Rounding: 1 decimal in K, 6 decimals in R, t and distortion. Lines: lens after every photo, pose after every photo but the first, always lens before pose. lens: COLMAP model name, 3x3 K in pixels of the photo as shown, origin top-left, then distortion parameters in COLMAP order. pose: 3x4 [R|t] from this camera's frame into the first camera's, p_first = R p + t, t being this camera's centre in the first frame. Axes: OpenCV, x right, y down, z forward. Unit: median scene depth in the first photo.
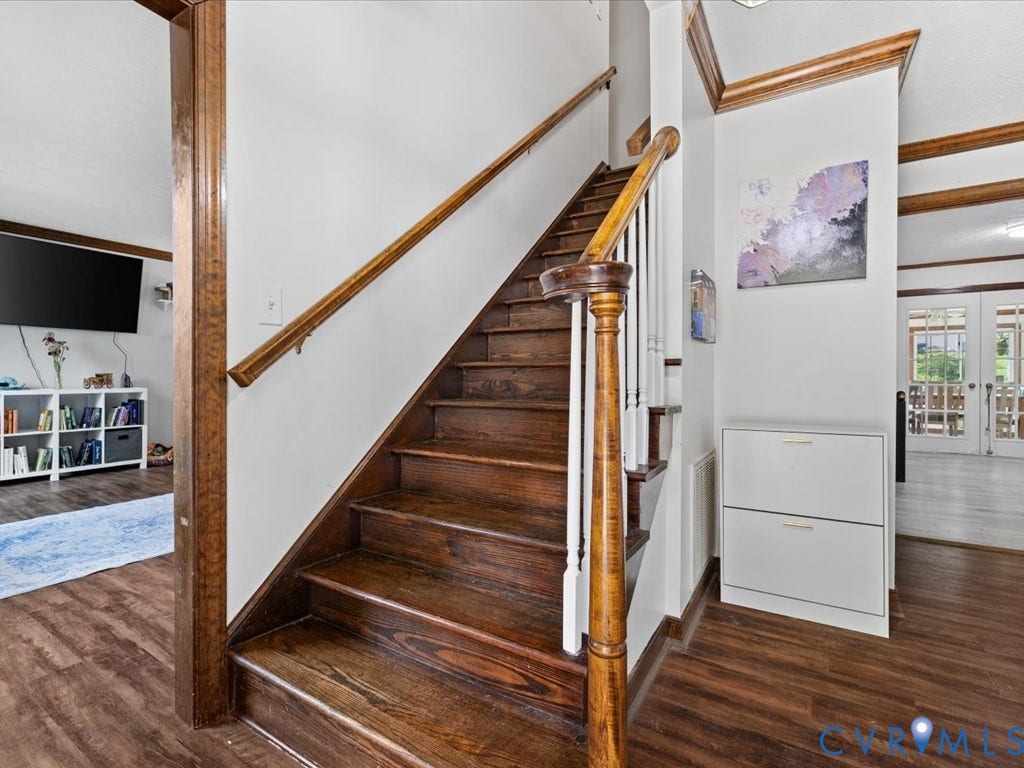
lens RADIAL K [[475.1, 0, 512.8], [0, 475.1, 386.2], [0, 0, 1]] dist [0.001101, -0.000199]
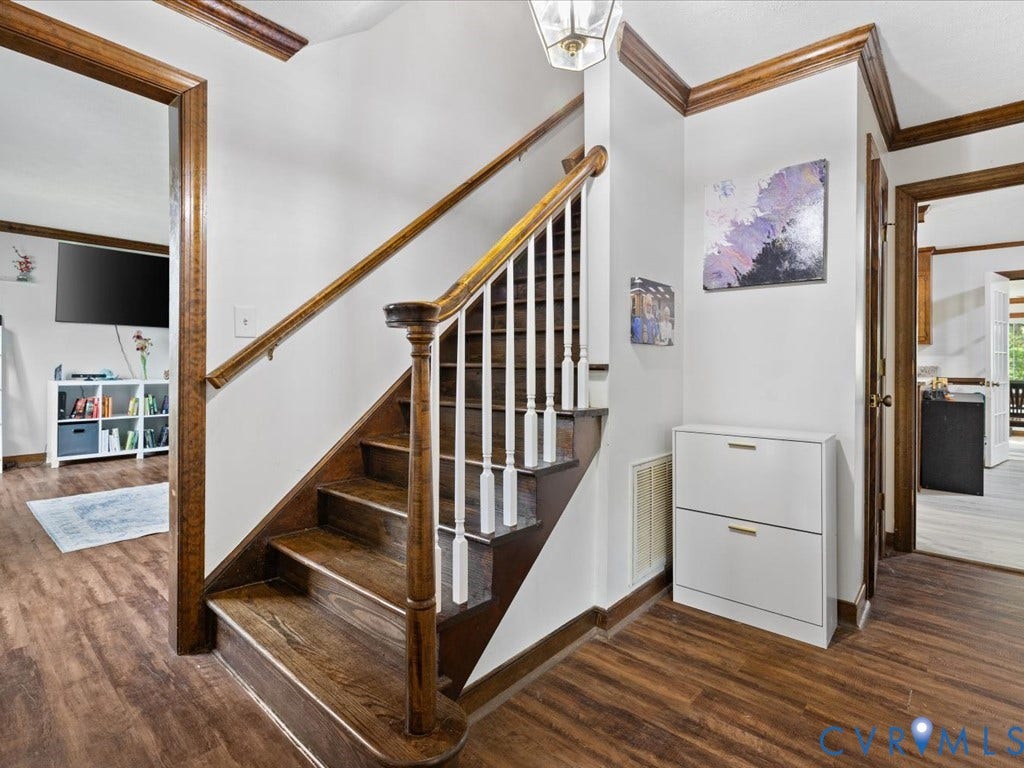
lens RADIAL K [[505.2, 0, 511.3], [0, 505.2, 373.2], [0, 0, 1]] dist [0.000198, 0.000604]
pose [[0.985229, 0.007285, -0.171089, 0.352176], [-0.008010, 0.999962, -0.003550, -0.033376], [0.171056, 0.004868, 0.985249, -0.154165]]
